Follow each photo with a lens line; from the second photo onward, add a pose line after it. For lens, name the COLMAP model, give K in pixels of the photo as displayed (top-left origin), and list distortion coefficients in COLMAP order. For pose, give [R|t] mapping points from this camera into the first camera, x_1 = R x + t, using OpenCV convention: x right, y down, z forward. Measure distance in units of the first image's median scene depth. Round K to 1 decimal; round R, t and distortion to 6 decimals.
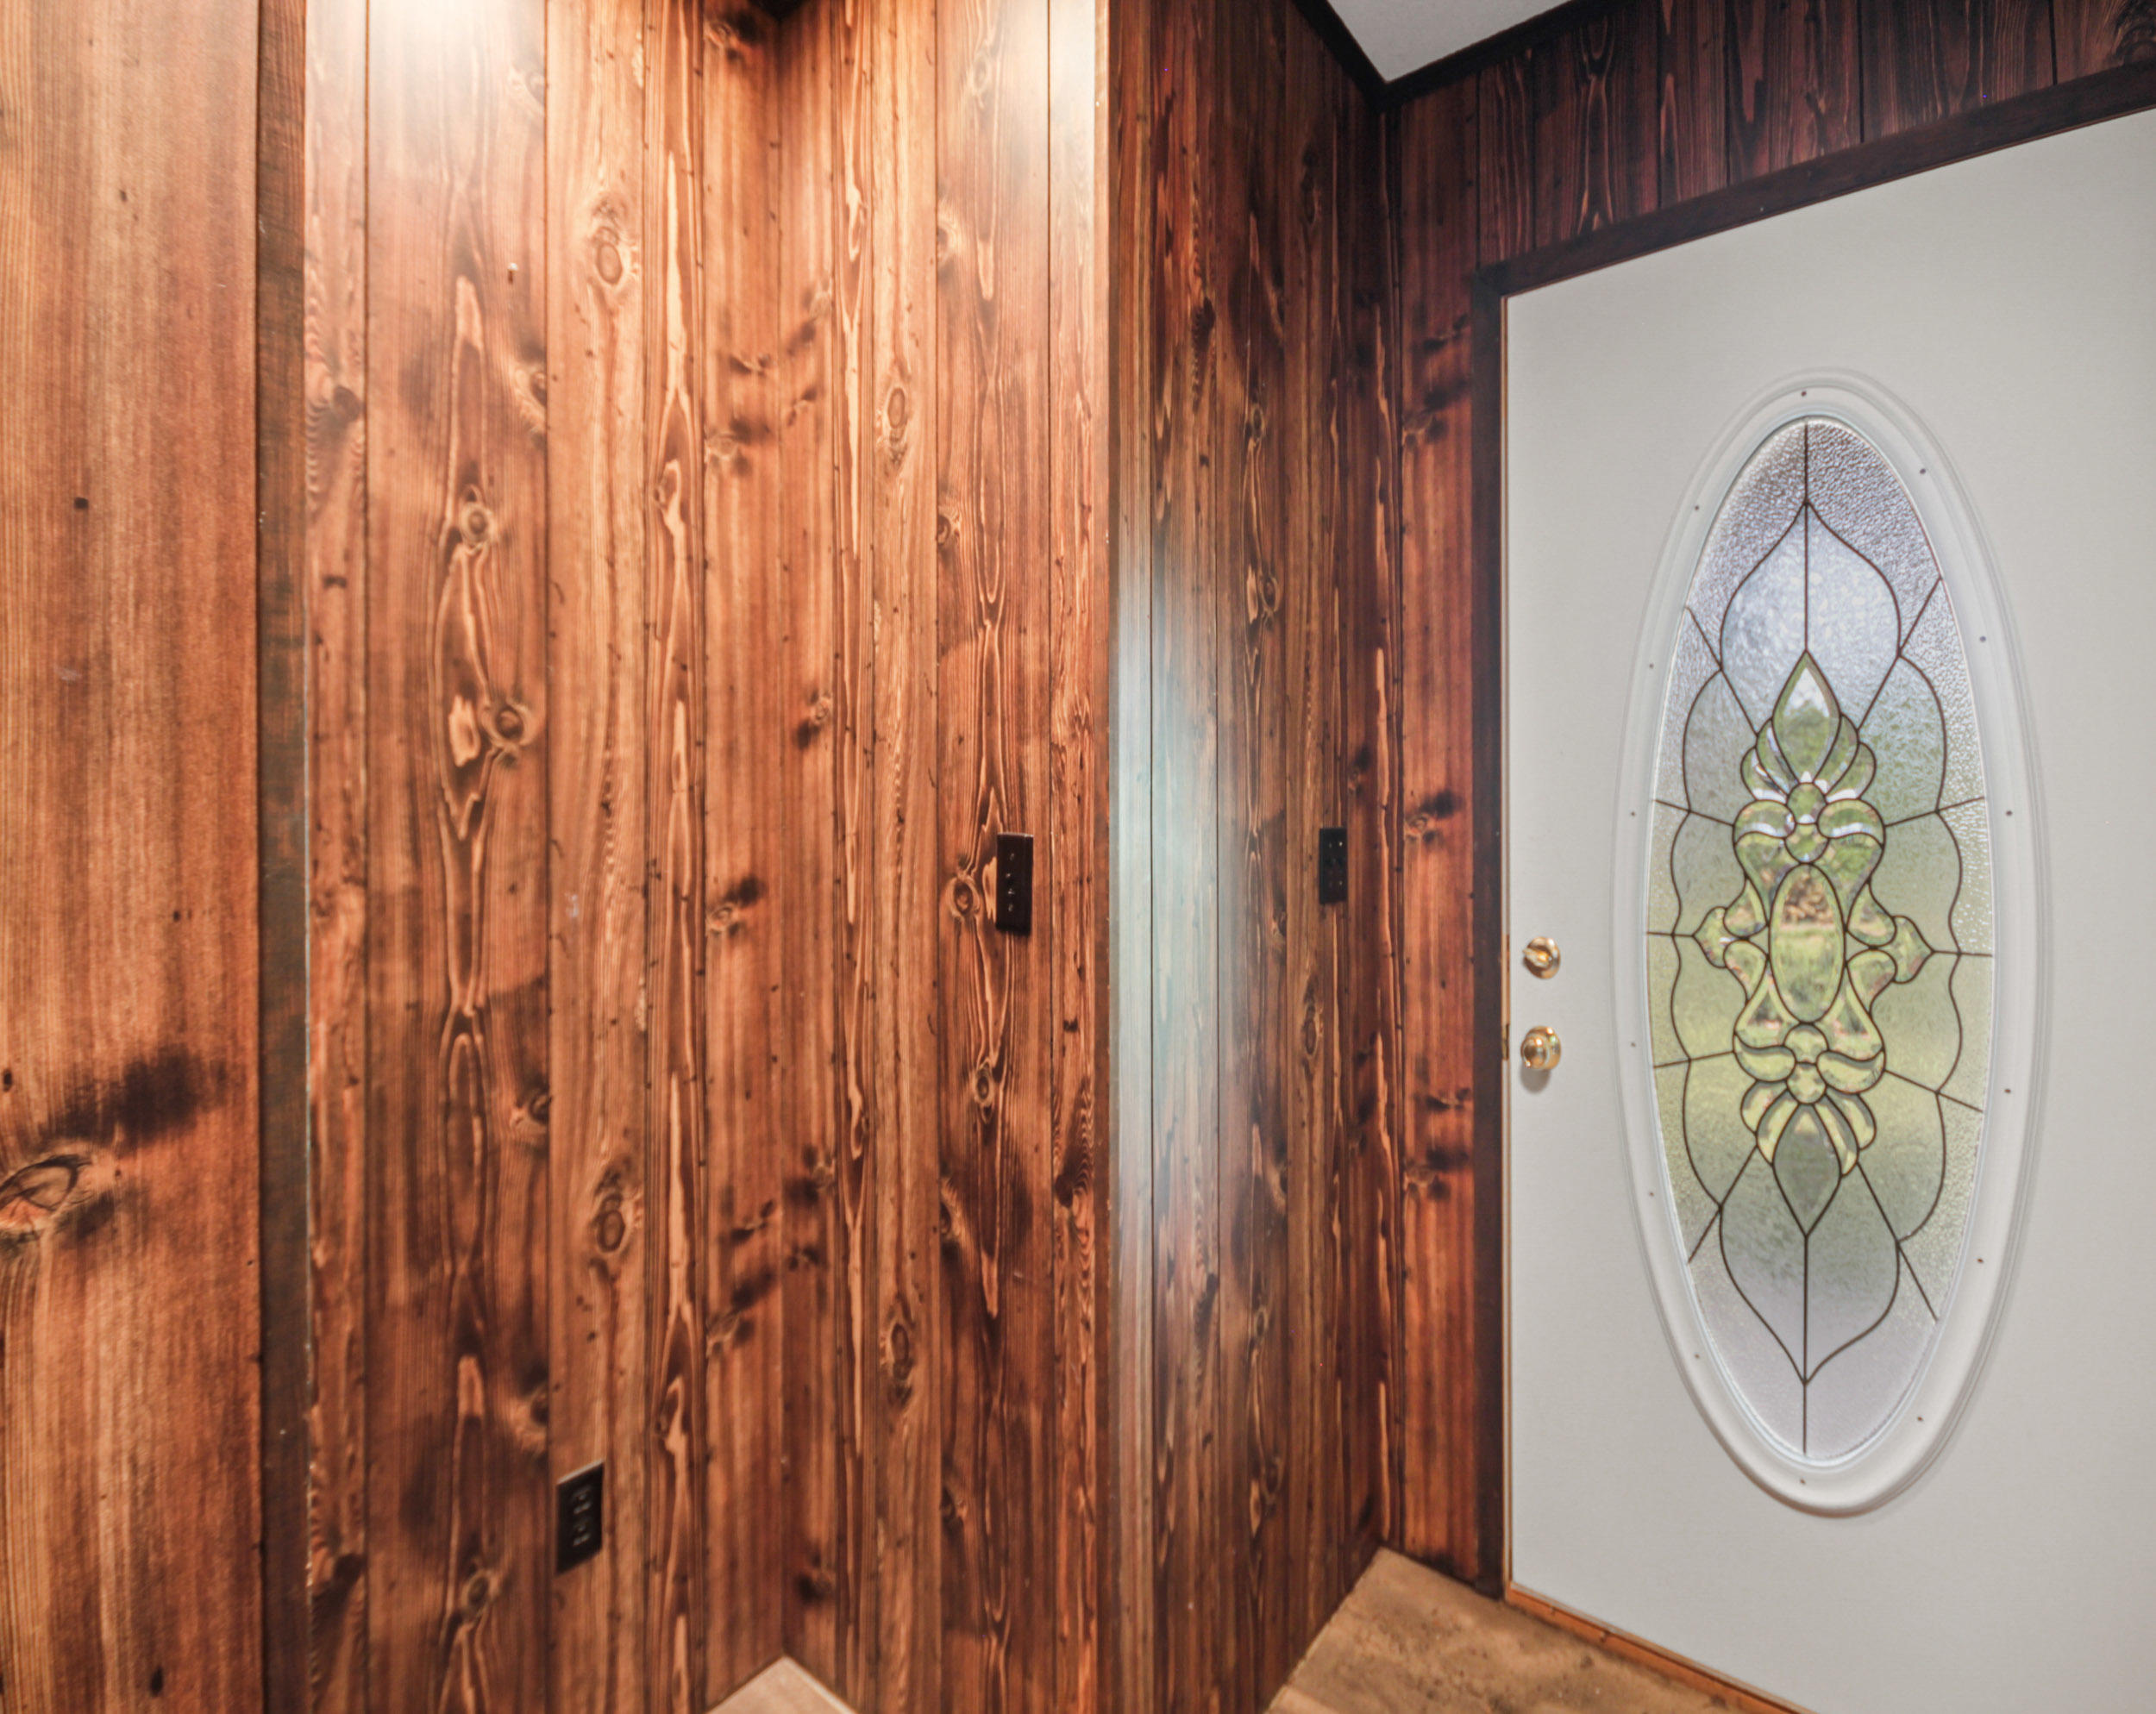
lens RADIAL K [[1983.3, 0, 1078.2], [0, 1983.3, 804.8], [0, 0, 1]] dist [-0.003306, -0.001169]
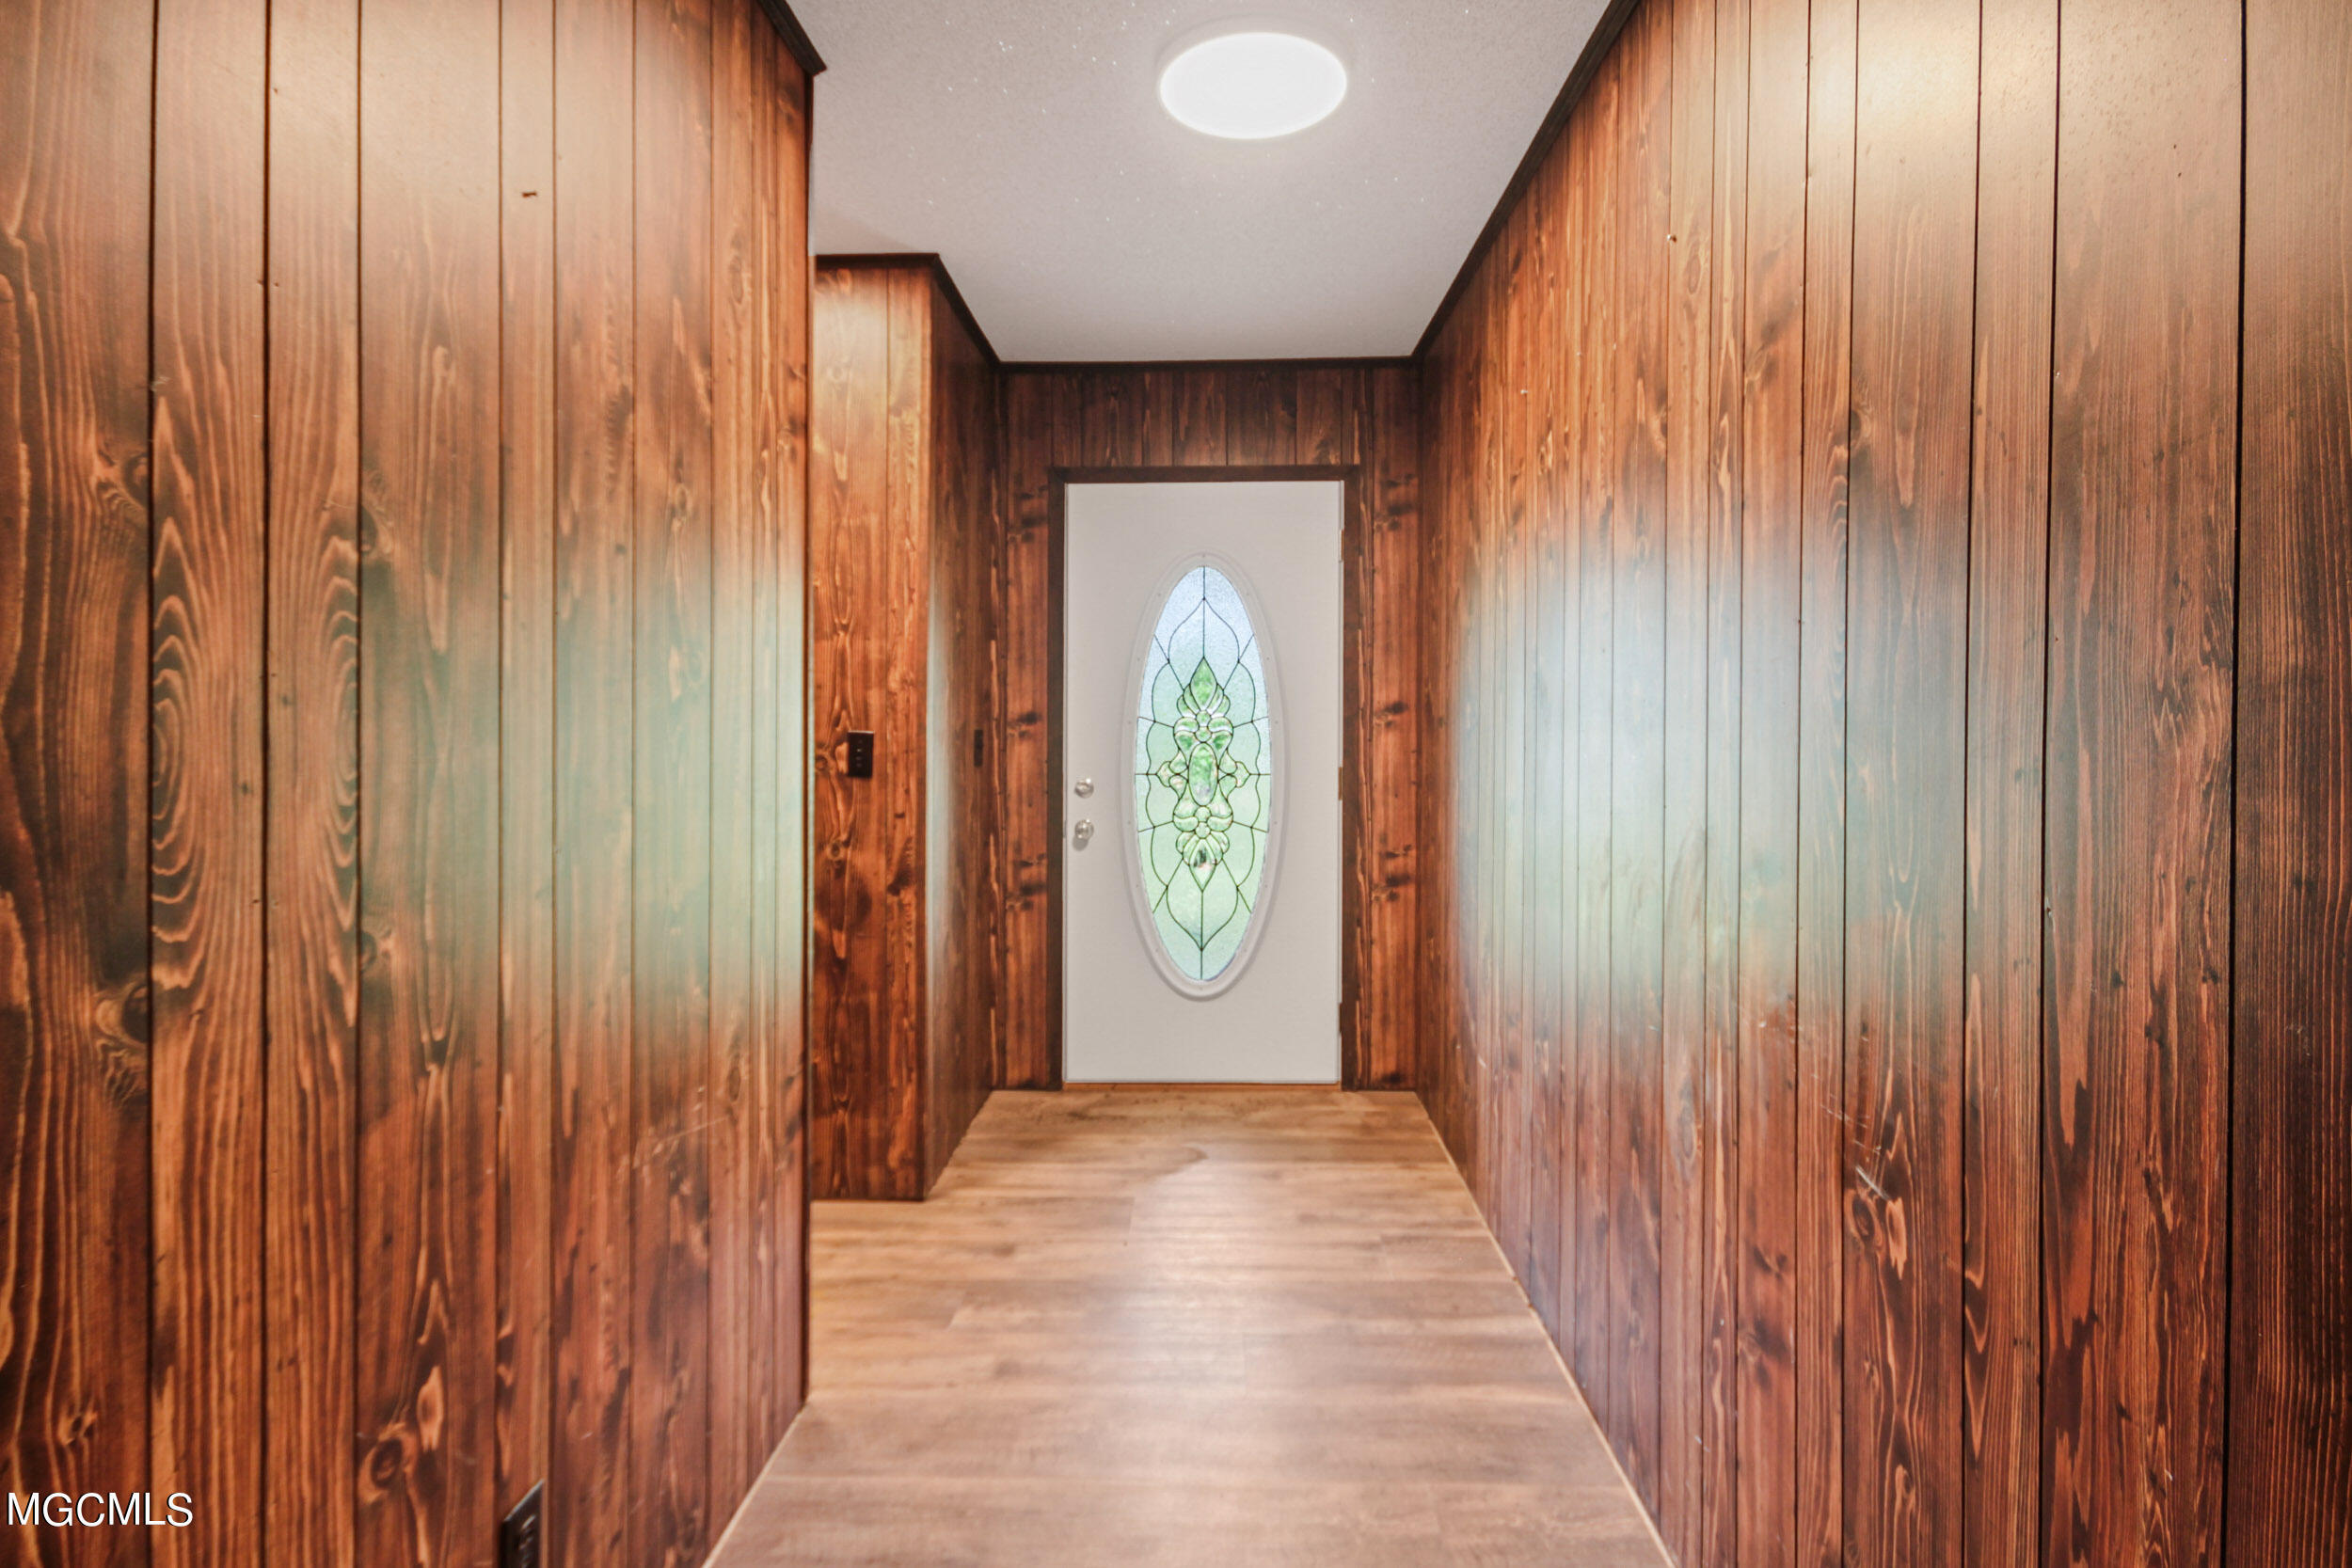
lens RADIAL K [[1058.9, 0, 1175.7], [0, 1058.9, 721.4], [0, 0, 1]] dist [-0.025315, -0.001083]
pose [[0.942891, 0.001849, 0.333097, -0.086077], [-0.002909, 0.999992, 0.002685, -0.000472], [-0.333089, -0.003501, 0.942889, -0.192941]]
